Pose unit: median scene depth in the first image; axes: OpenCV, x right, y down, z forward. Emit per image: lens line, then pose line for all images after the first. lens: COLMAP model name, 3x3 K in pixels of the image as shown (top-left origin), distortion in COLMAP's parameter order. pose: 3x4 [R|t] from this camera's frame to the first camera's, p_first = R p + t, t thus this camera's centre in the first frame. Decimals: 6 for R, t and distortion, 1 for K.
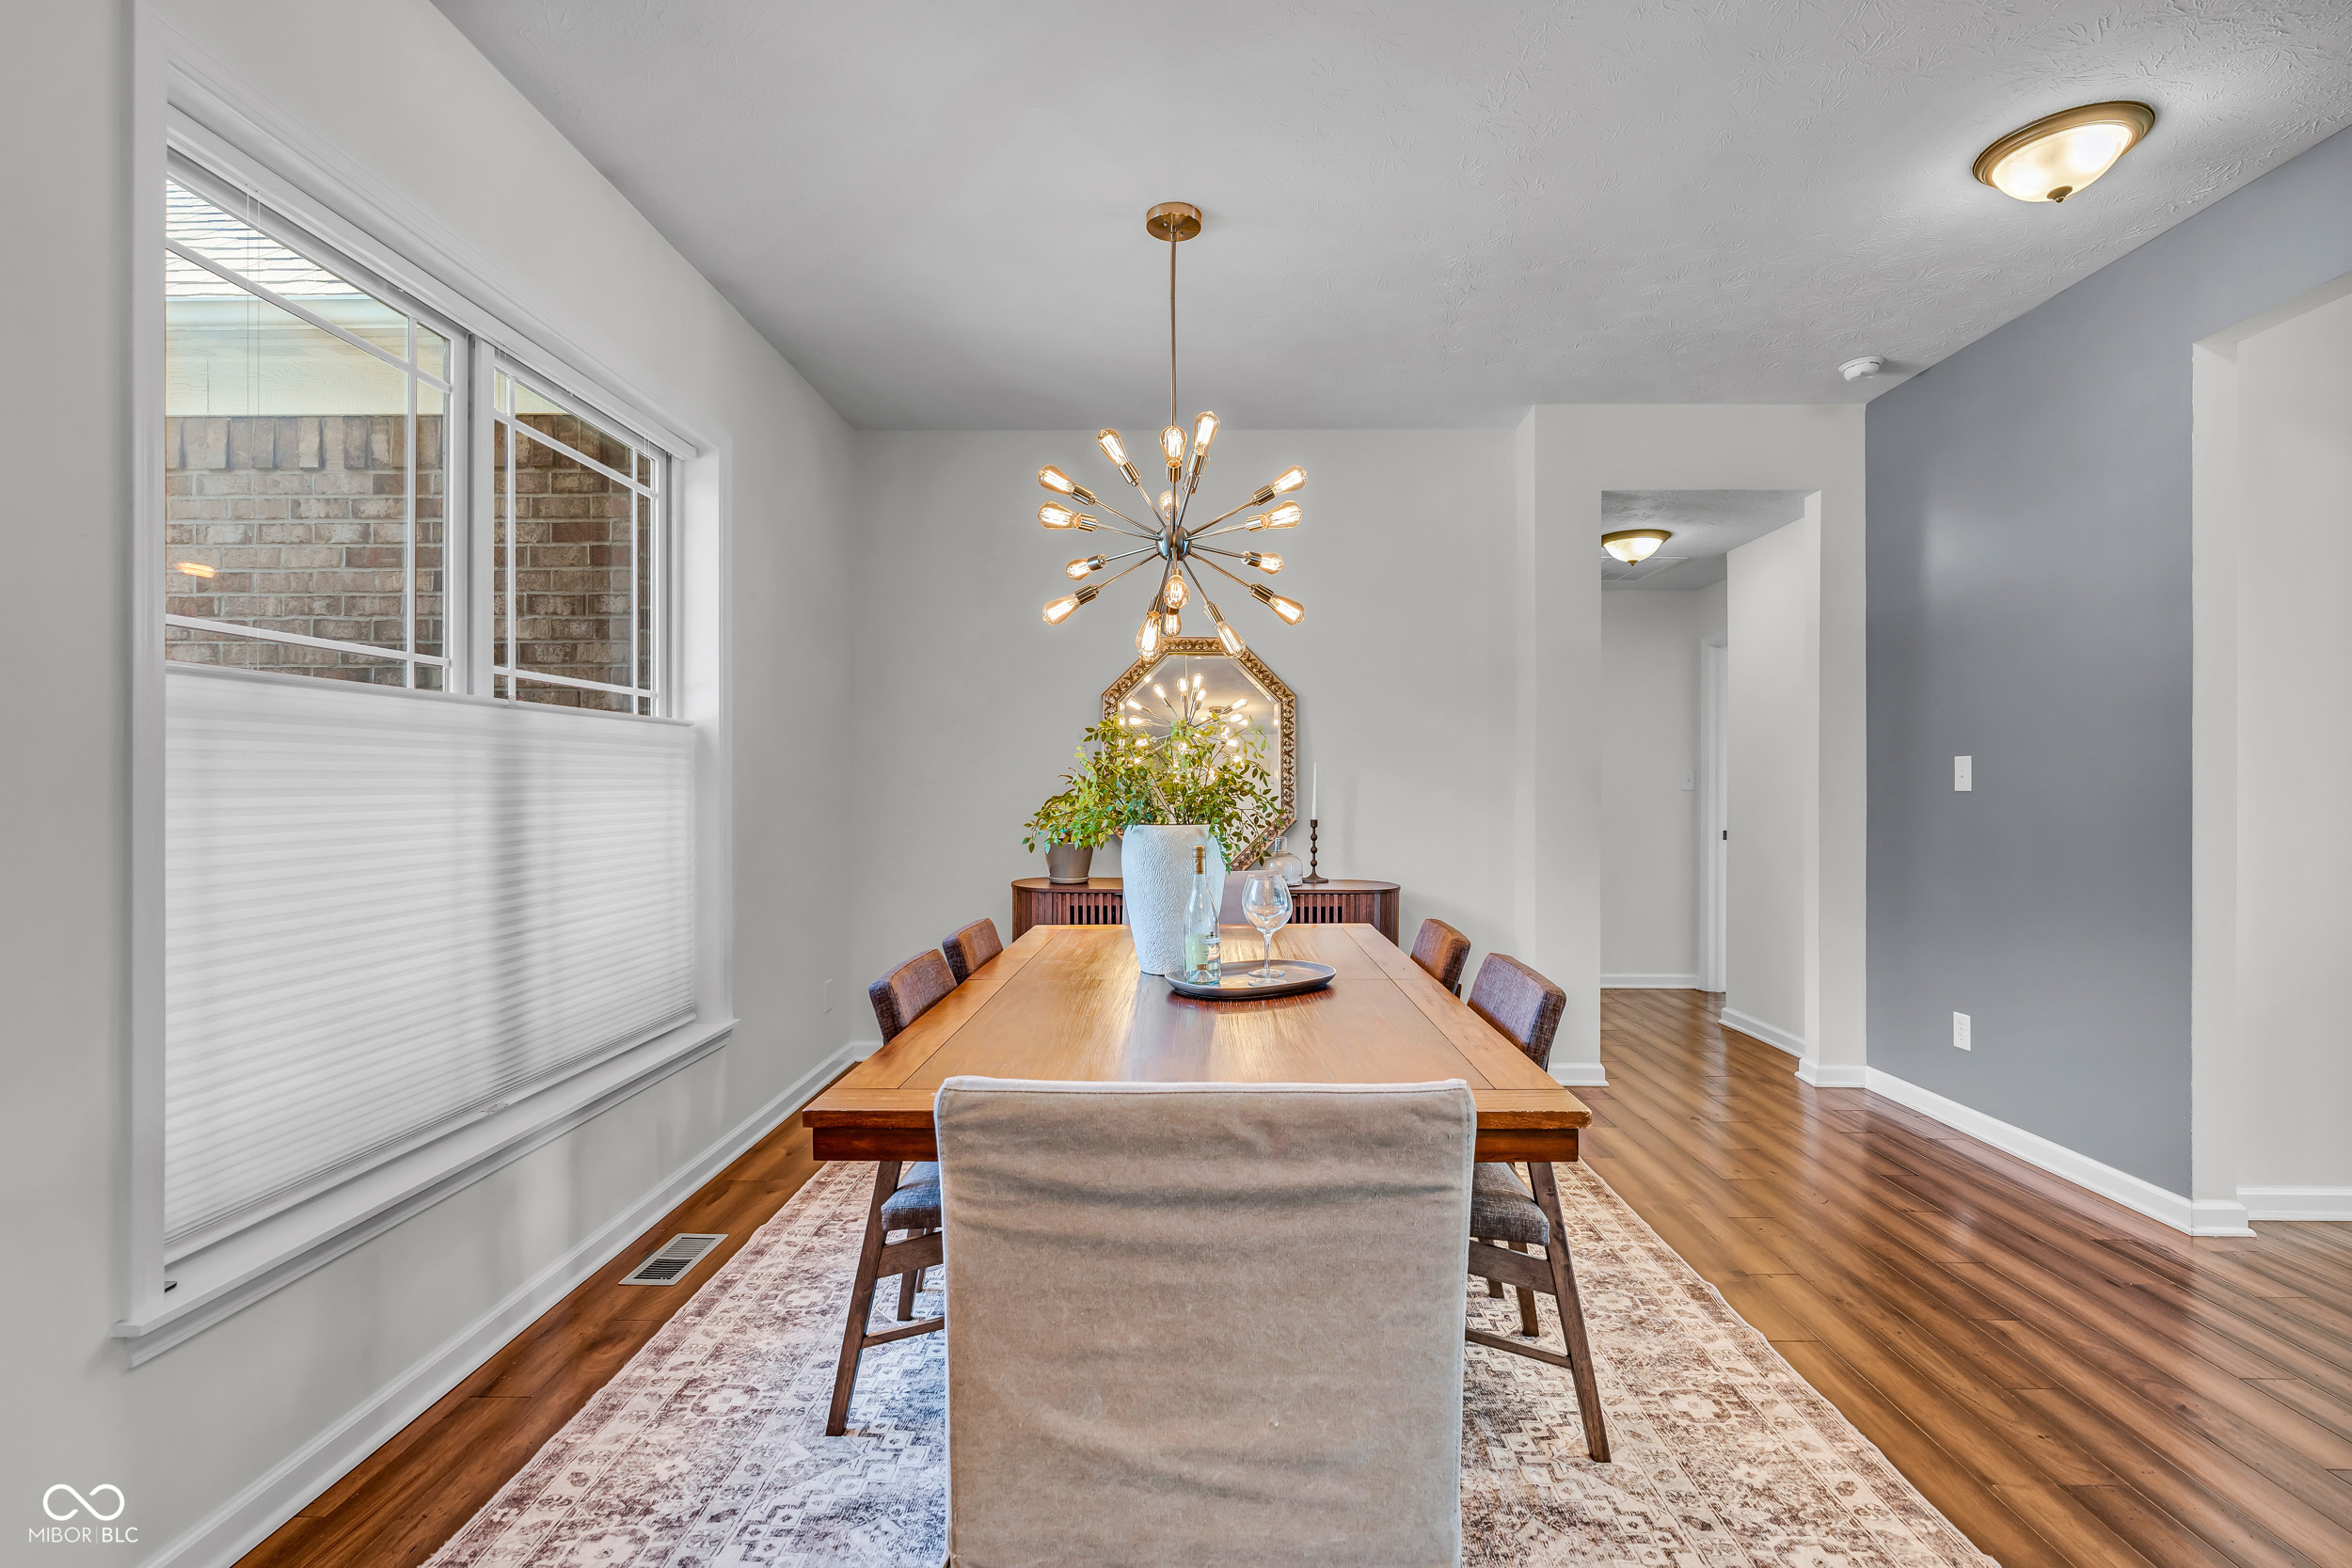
lens RADIAL K [[1057.9, 0, 1209.5], [0, 1057.9, 786.1], [0, 0, 1]] dist [-0.005418, 0.001499]
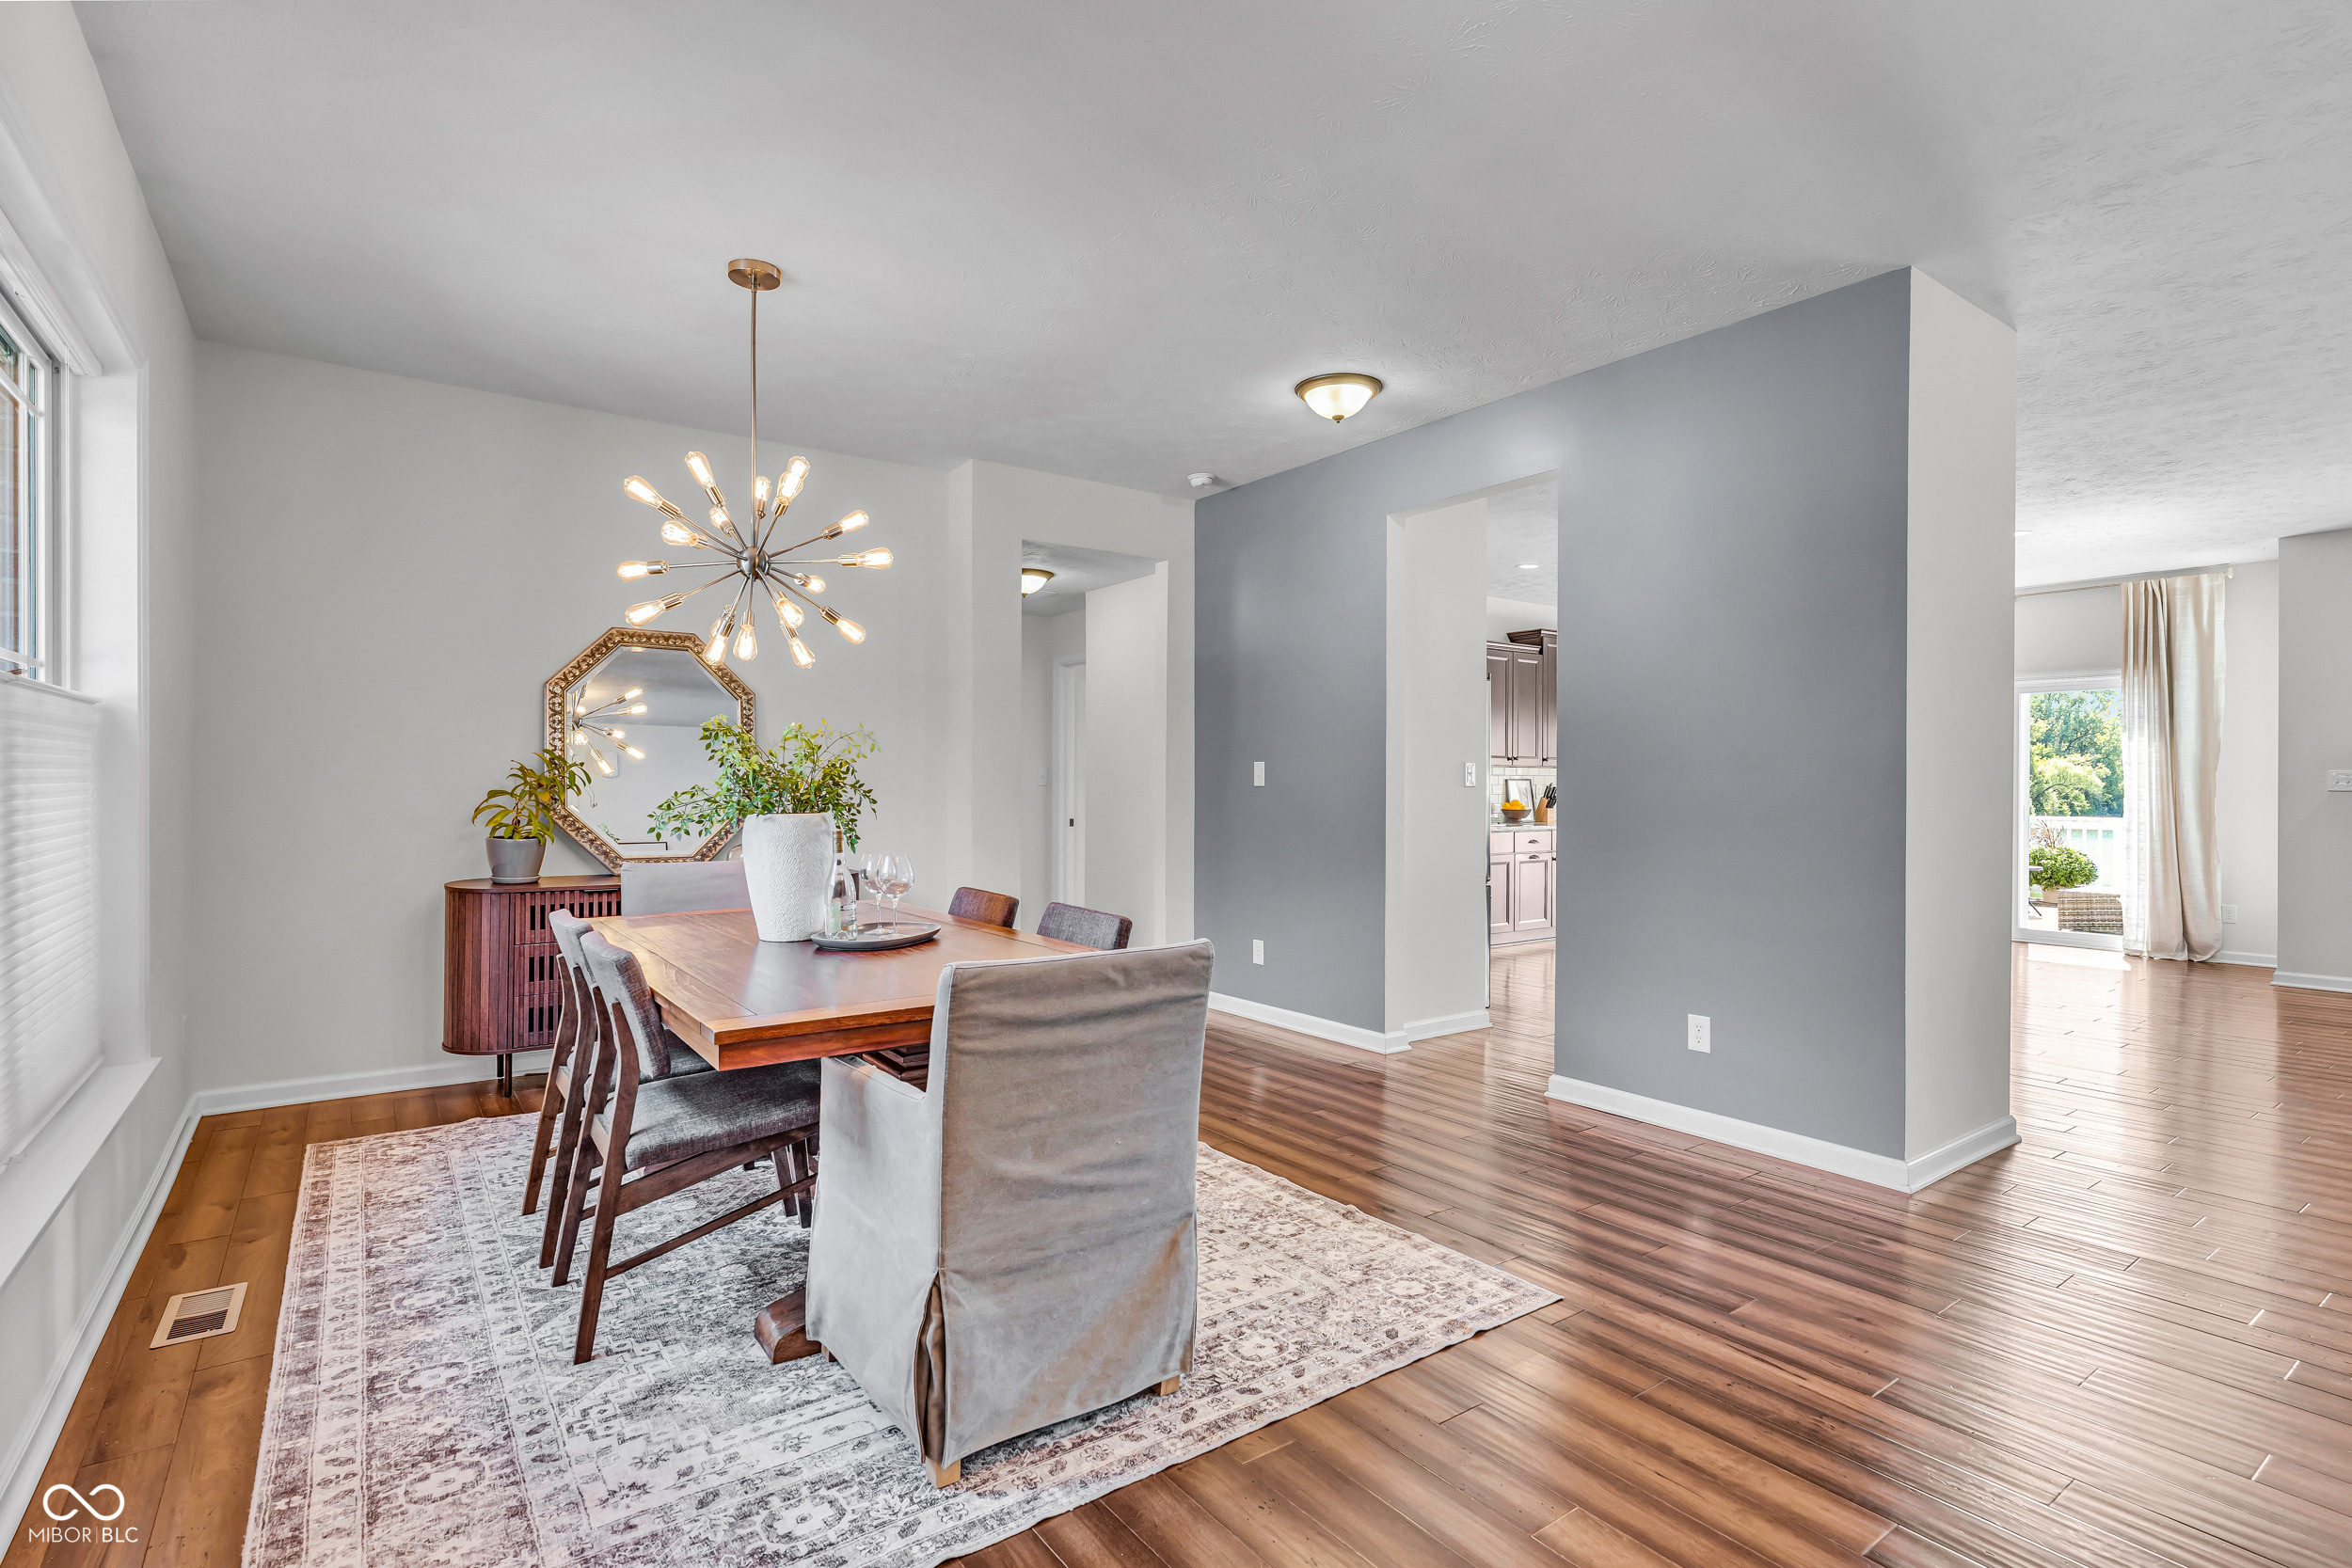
lens RADIAL K [[1101.2, 0, 1195.3], [0, 1101.2, 784.3], [0, 0, 1]] dist [-0.008116, 0.000858]
pose [[0.799066, 0.002463, 0.601239, -0.404269], [-0.004225, 0.999990, 0.001519, 0.000514], [-0.601229, -0.003754, 0.799068, -0.233986]]
